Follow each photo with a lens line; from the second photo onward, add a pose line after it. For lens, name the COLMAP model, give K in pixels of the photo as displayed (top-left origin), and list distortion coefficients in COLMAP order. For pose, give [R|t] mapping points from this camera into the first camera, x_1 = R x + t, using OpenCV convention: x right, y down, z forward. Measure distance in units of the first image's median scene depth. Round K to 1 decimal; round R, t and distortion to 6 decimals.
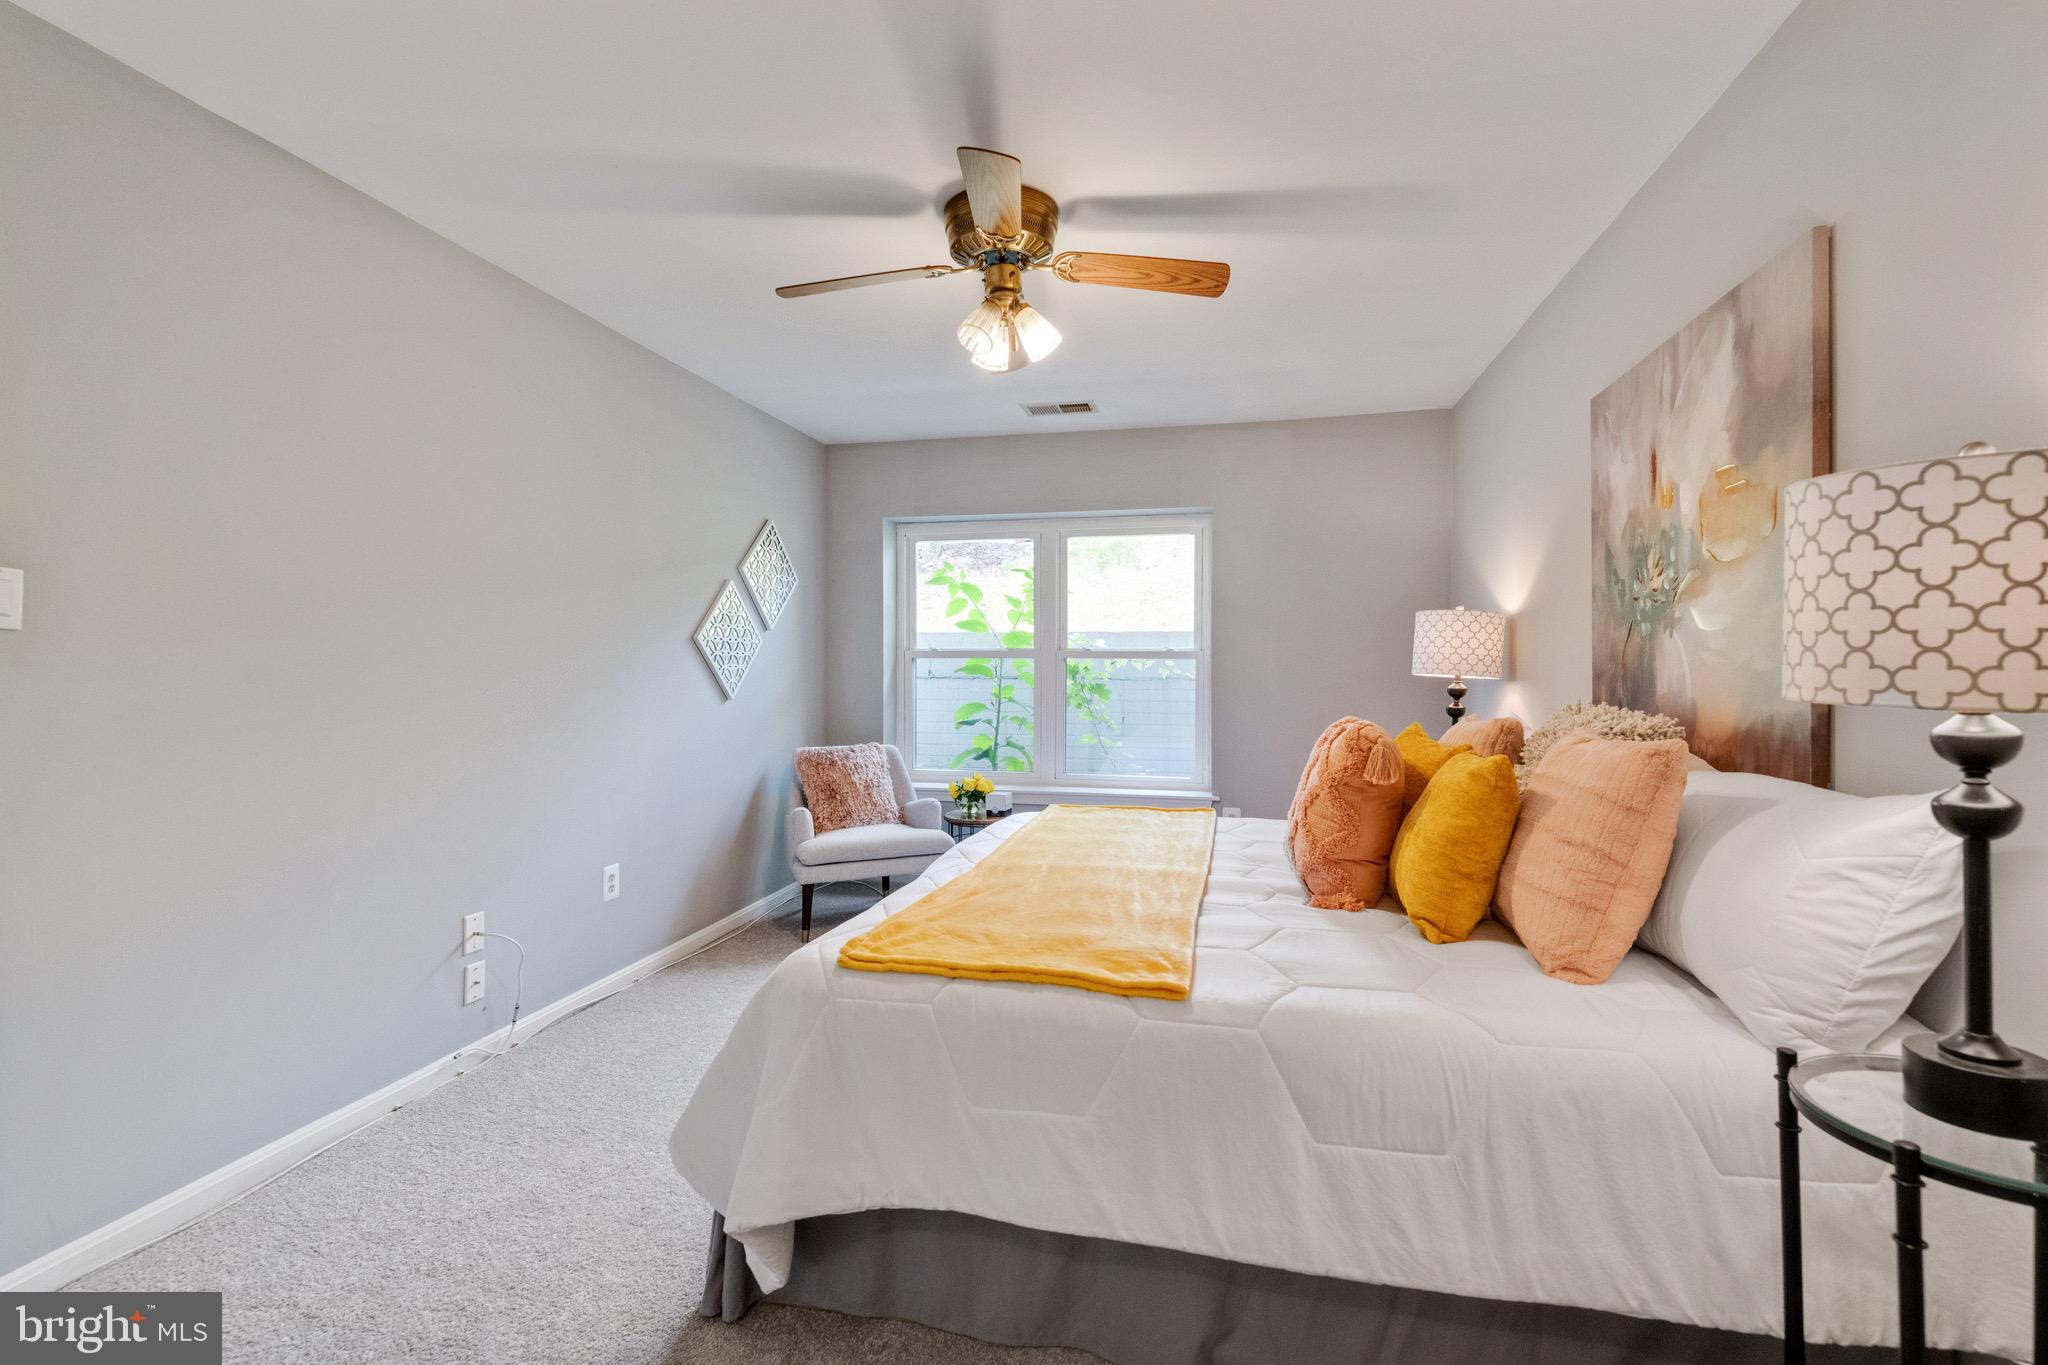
lens RADIAL K [[901.5, 0, 1017.2], [0, 901.5, 675.2], [0, 0, 1]] dist [-0.000924, -0.000182]
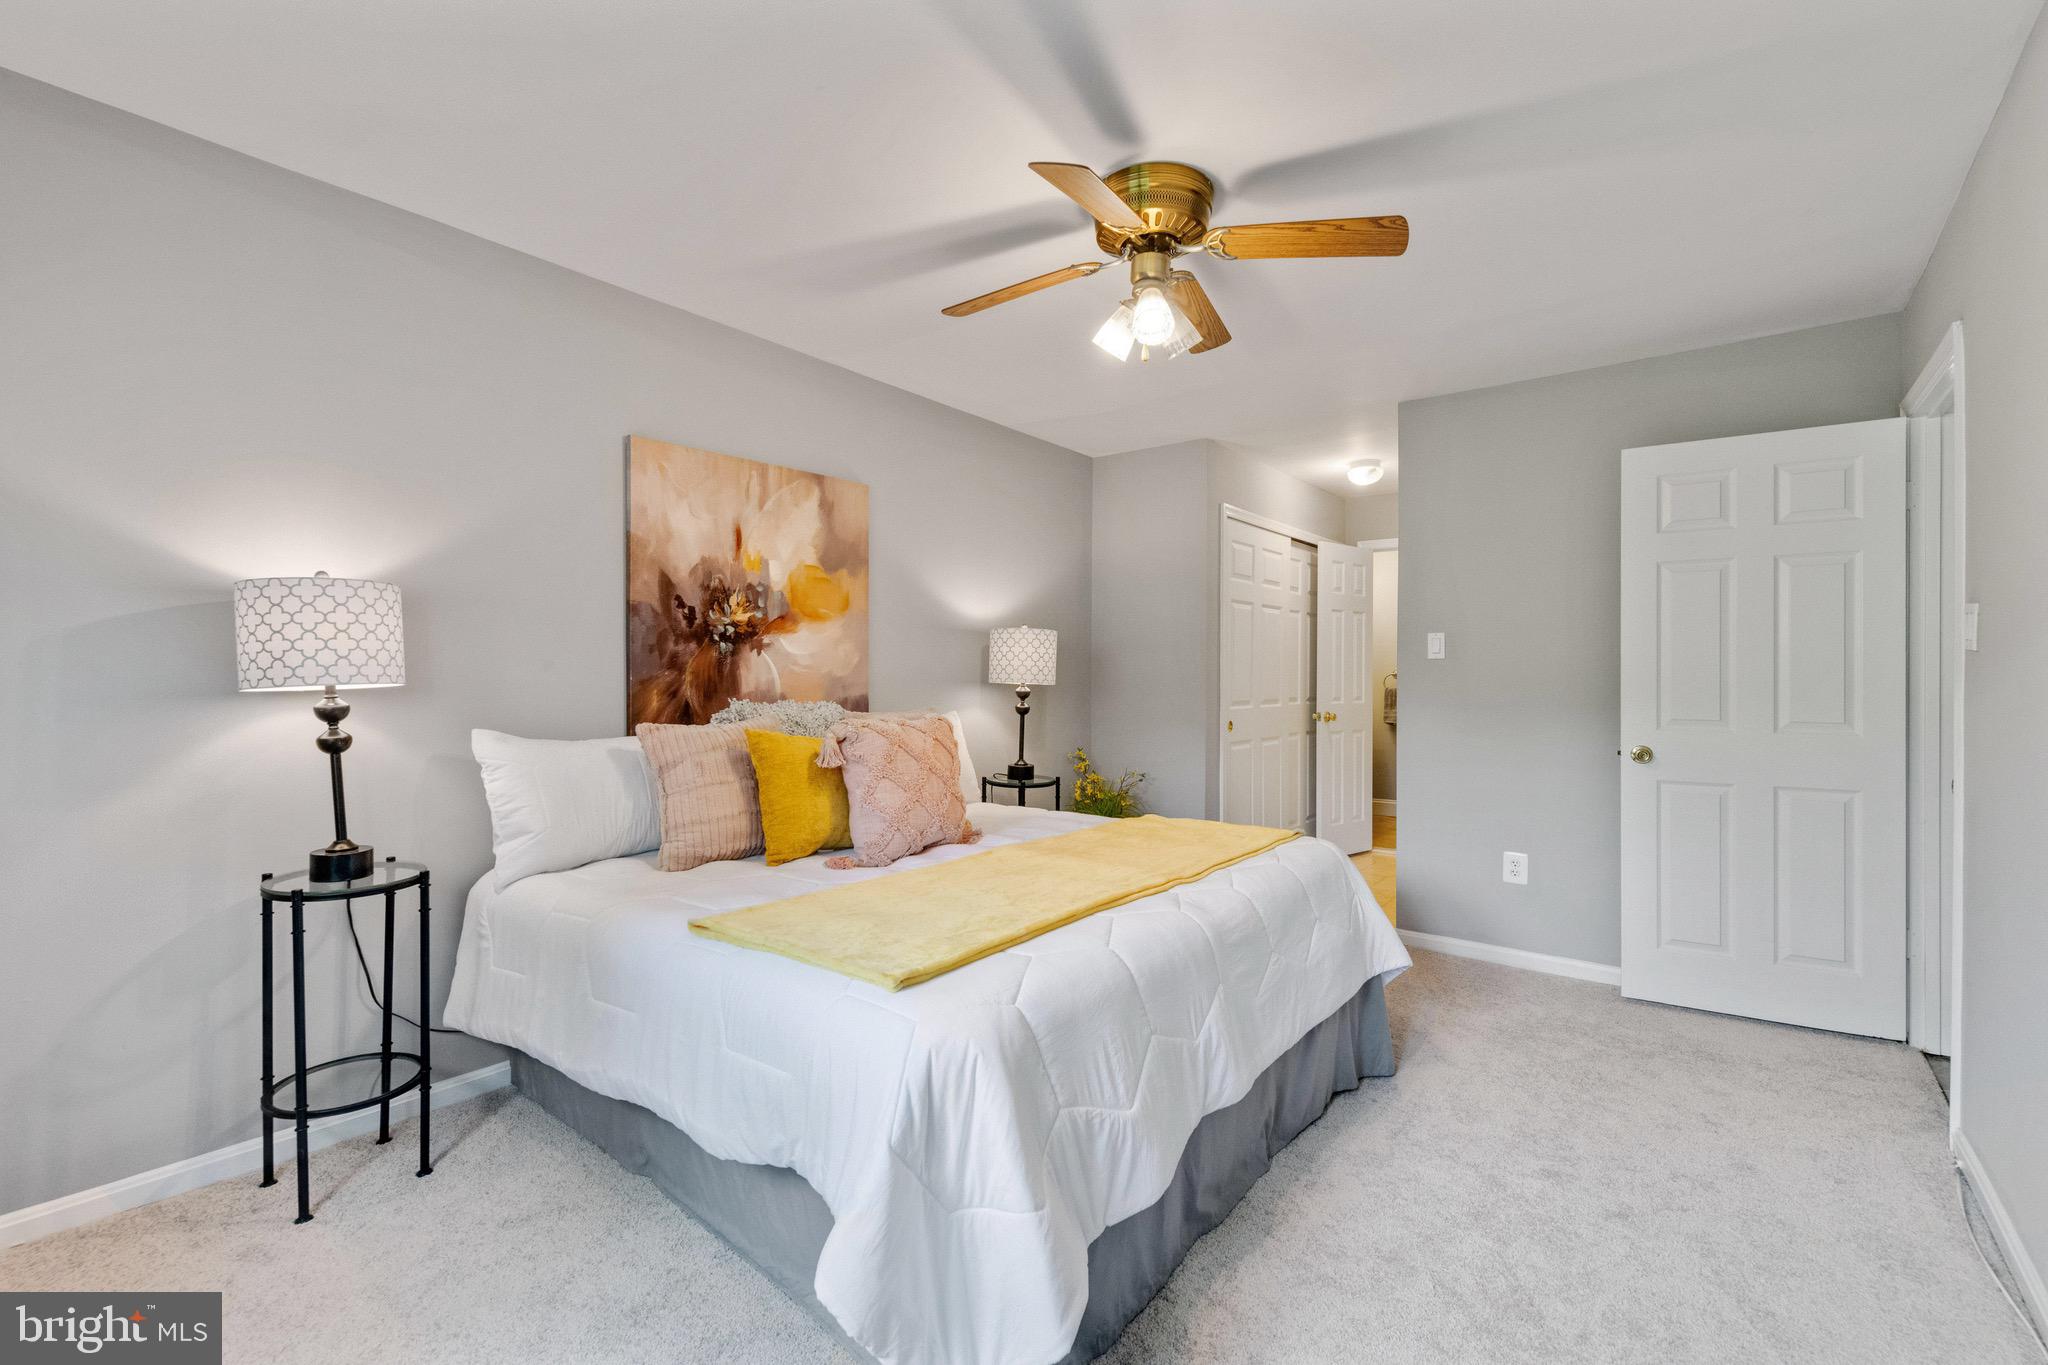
lens RADIAL K [[901.5, 0, 1017.2], [0, 901.5, 675.2], [0, 0, 1]] dist [-0.000924, -0.000182]
pose [[-0.912349, -0.002560, 0.409406, -0.244174], [-0.000210, 0.999983, 0.005784, -0.013411], [-0.409414, 0.005191, -0.912334, 1.741328]]
